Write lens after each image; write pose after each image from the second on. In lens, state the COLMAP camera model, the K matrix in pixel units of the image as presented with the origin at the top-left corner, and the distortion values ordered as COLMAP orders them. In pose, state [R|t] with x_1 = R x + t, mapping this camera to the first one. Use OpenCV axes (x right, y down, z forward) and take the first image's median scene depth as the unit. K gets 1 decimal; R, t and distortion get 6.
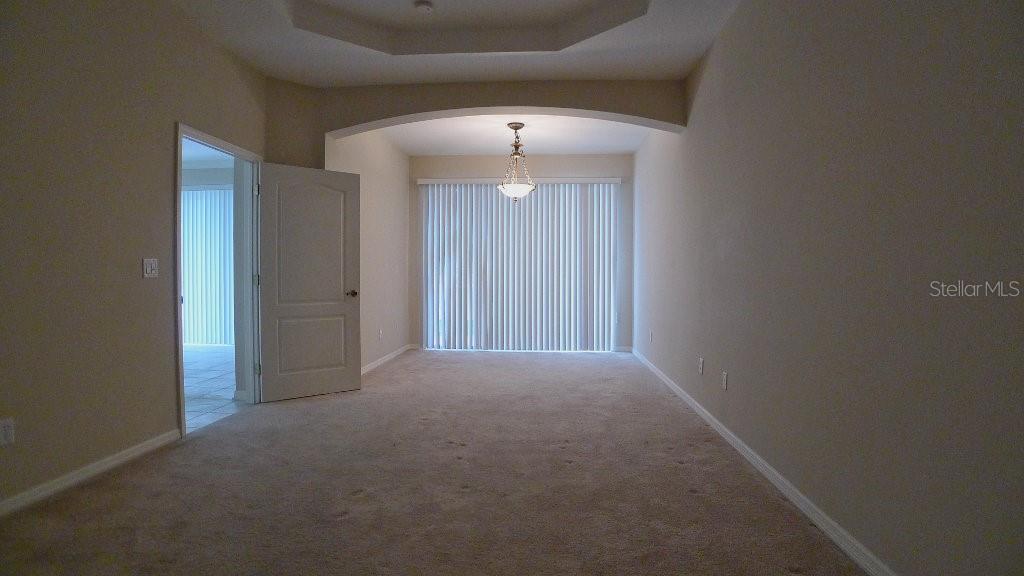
lens RADIAL K [[509.2, 0, 511.9], [0, 509.2, 285.0], [0, 0, 1]] dist [-0.074090, 0.006945]
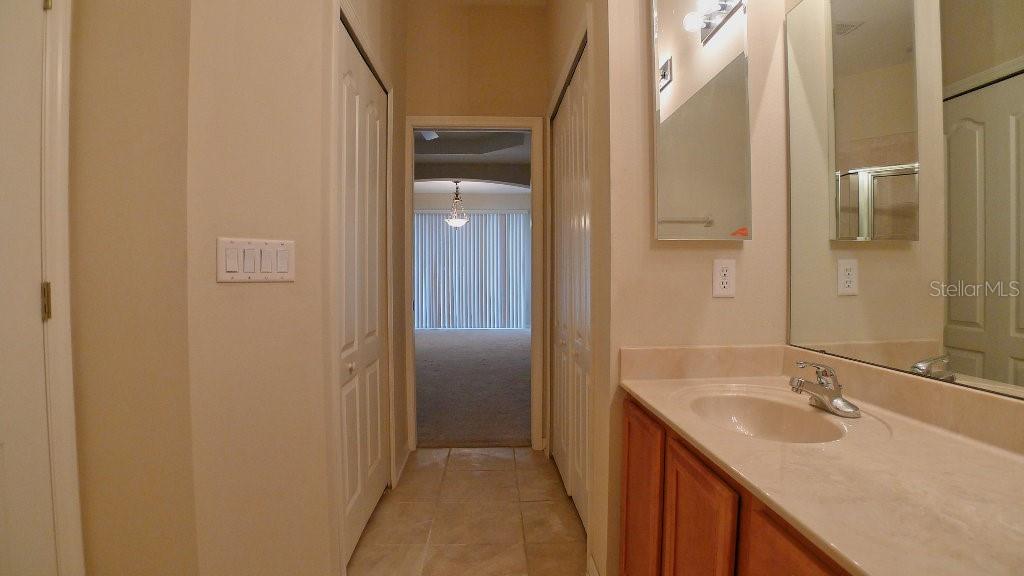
lens RADIAL K [[509.2, 0, 511.9], [0, 509.2, 284.1], [0, 0, 1]] dist [-0.074090, 0.006945]
pose [[0.992773, -0.009934, 0.119593, -0.010841], [0.010348, 0.999942, -0.002840, 0.008084], [-0.119558, 0.004057, 0.992819, -0.528067]]
